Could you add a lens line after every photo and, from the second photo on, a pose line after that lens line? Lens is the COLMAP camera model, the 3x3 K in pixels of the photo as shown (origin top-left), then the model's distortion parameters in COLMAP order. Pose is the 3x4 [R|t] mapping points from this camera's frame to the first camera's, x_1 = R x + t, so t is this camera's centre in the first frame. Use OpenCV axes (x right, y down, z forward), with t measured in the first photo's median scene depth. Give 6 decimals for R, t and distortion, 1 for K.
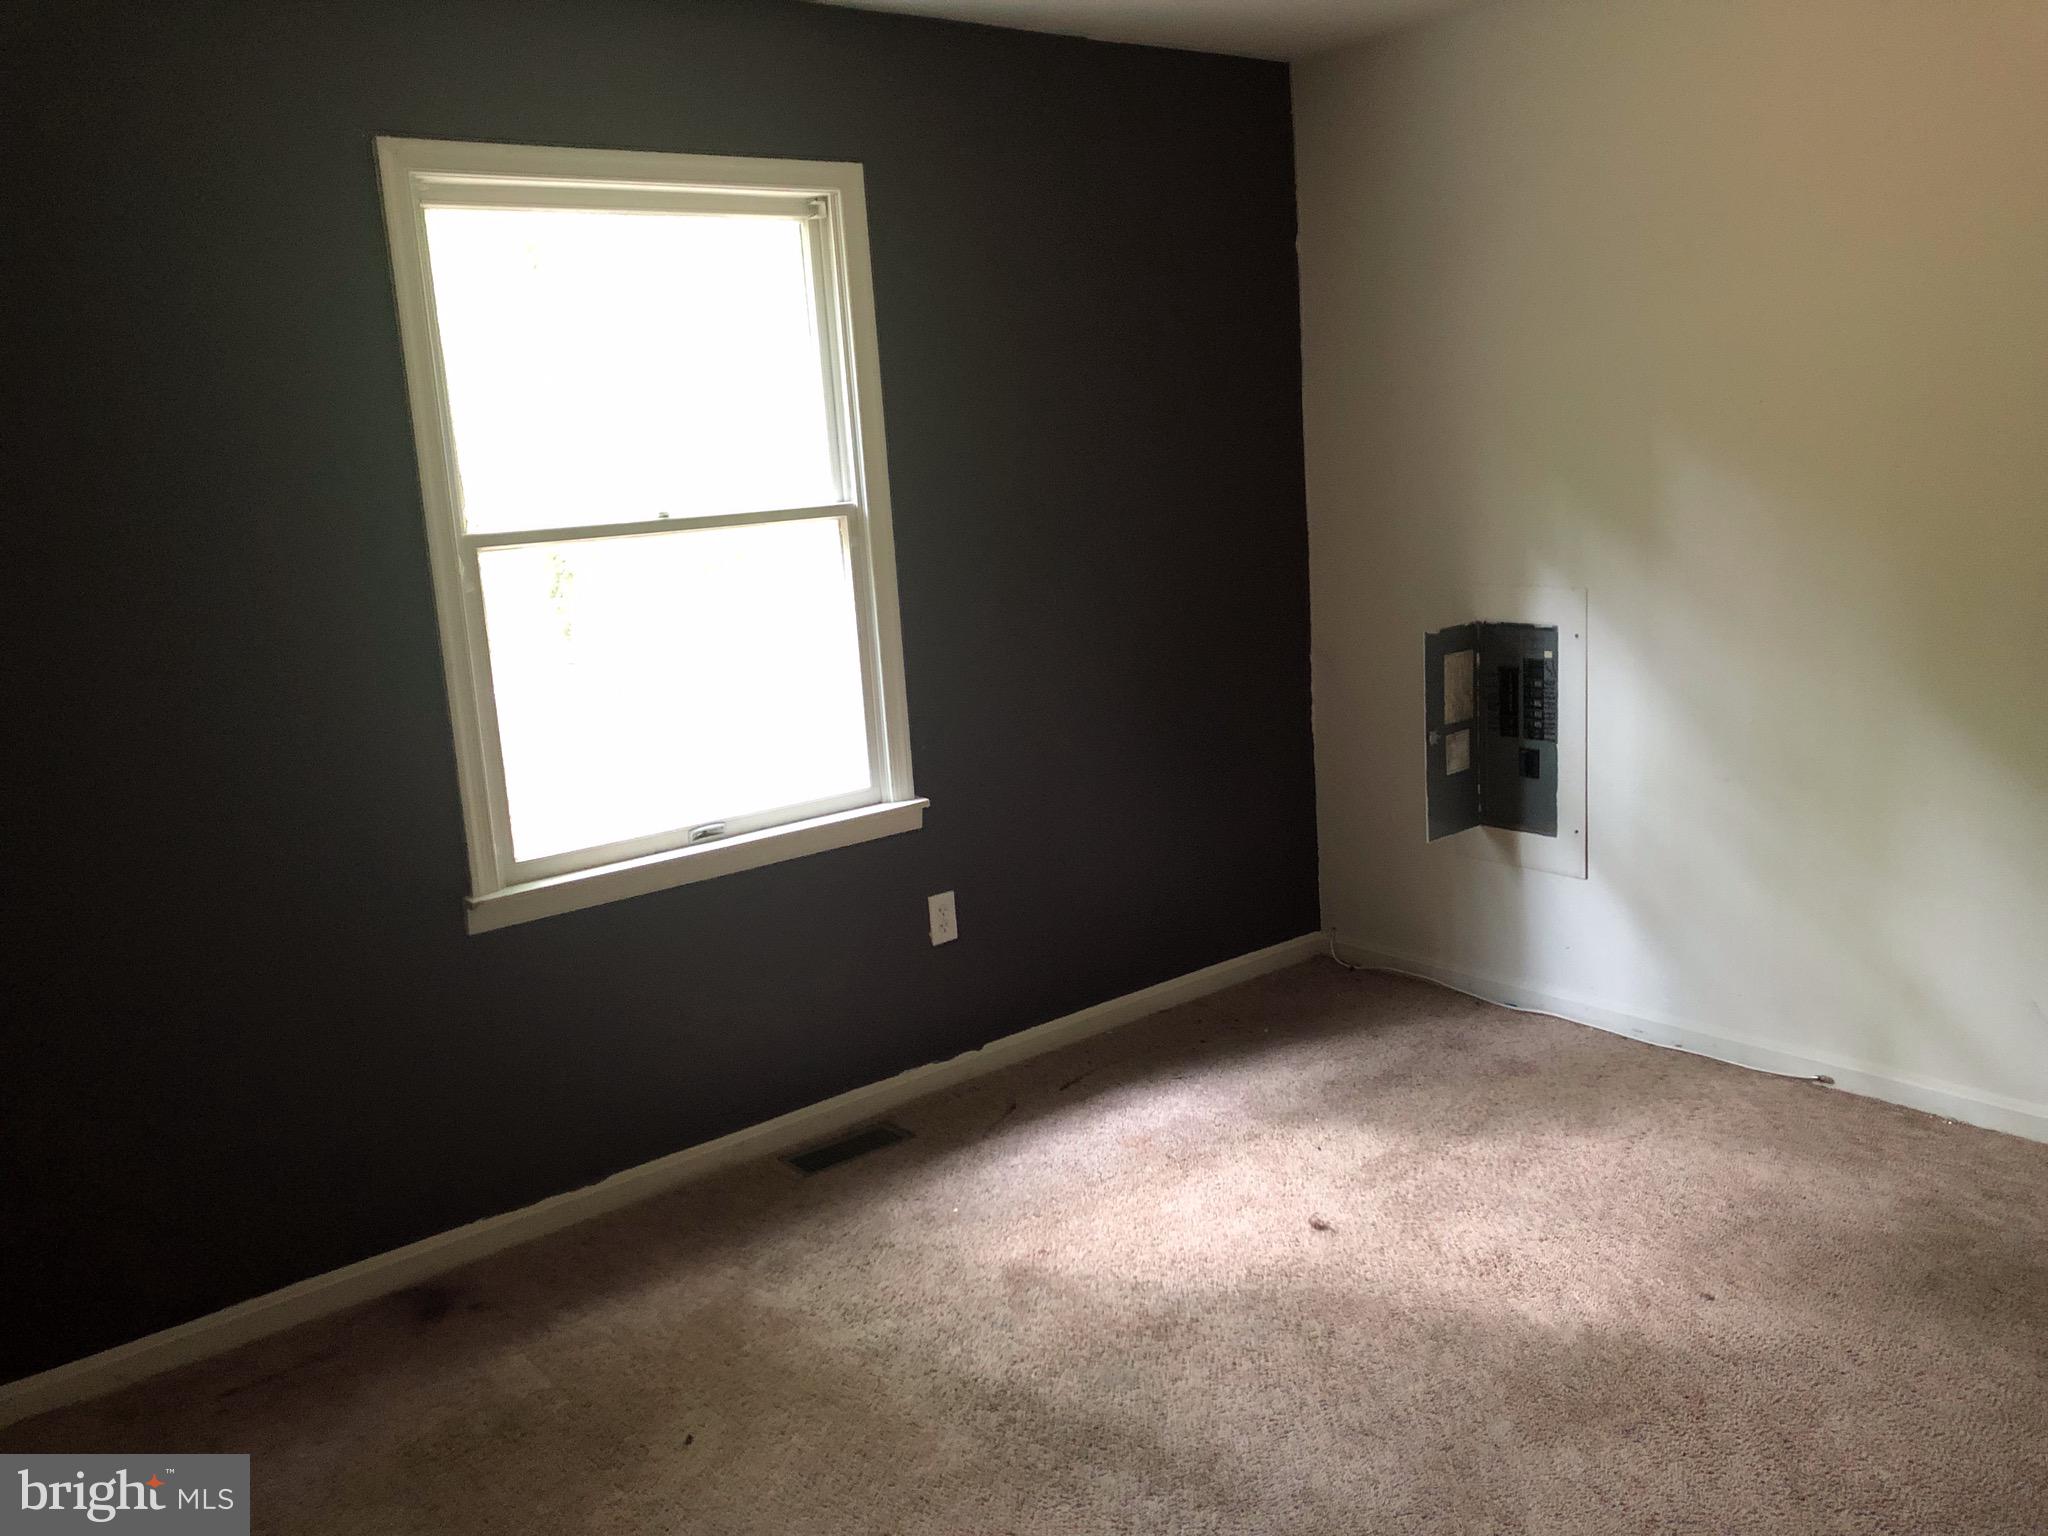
lens RADIAL K [[1672.2, 0, 1027.5], [0, 1672.2, 745.9], [0, 0, 1]] dist [0.123388, -0.166378]
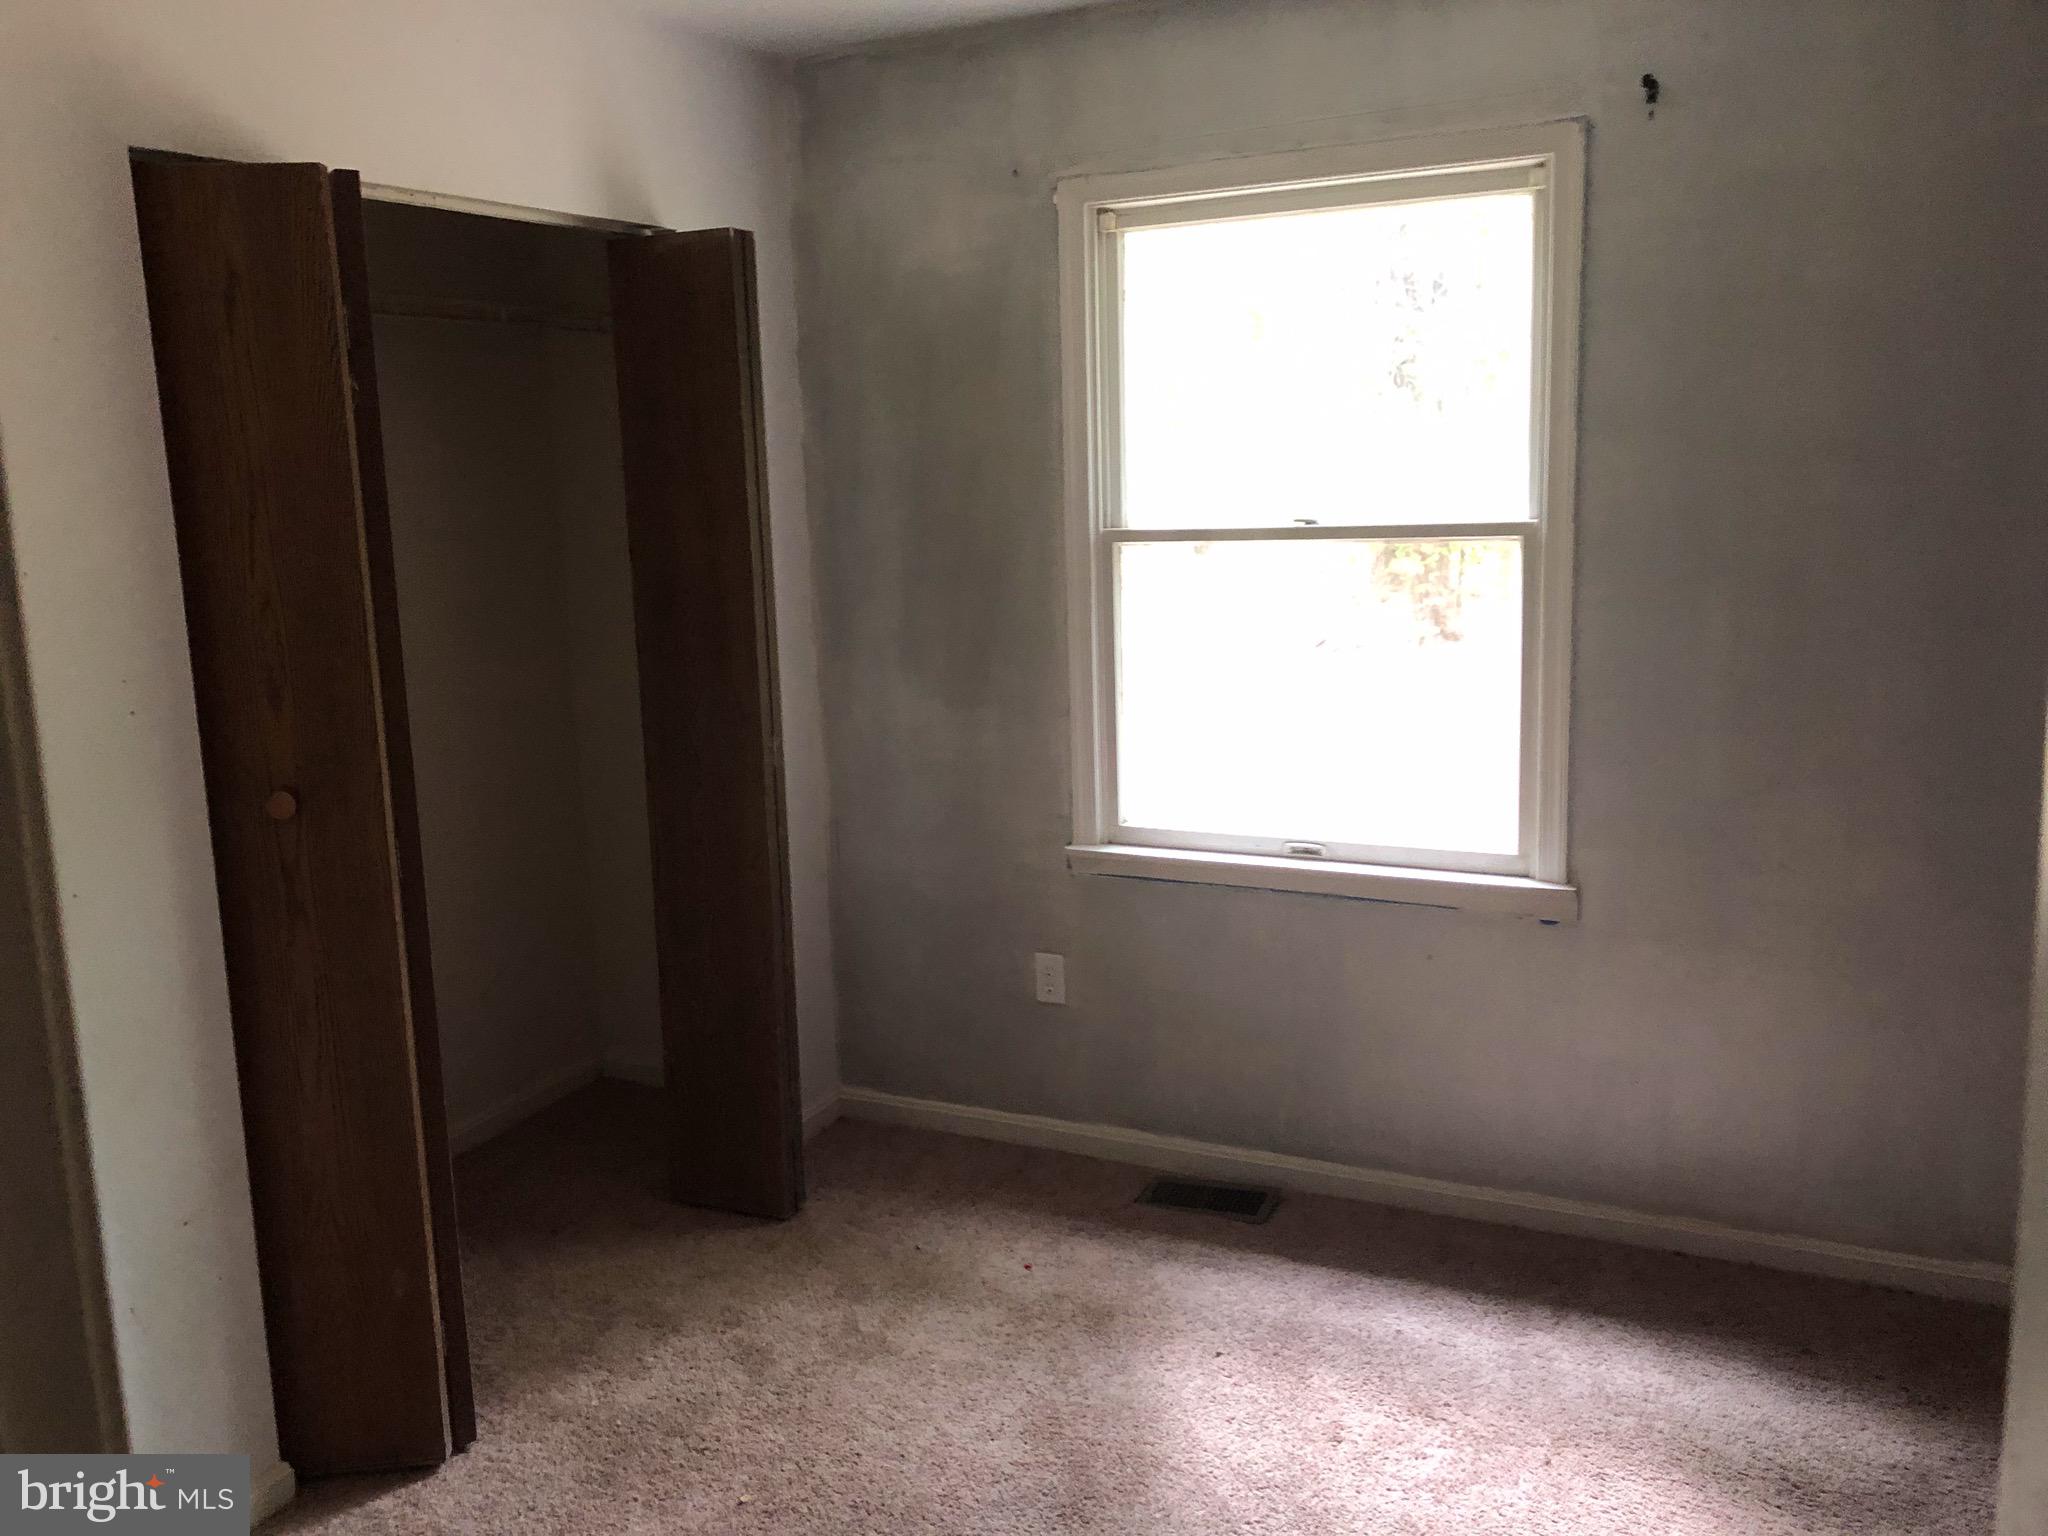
lens RADIAL K [[1672.2, 0, 1027.5], [0, 1672.2, 745.9], [0, 0, 1]] dist [0.123388, -0.166378]
pose [[0.453638, 0.212053, -0.865590, 0.604600], [-0.162480, 0.974679, 0.153625, -0.139303], [0.876249, 0.070951, 0.476606, 0.420561]]
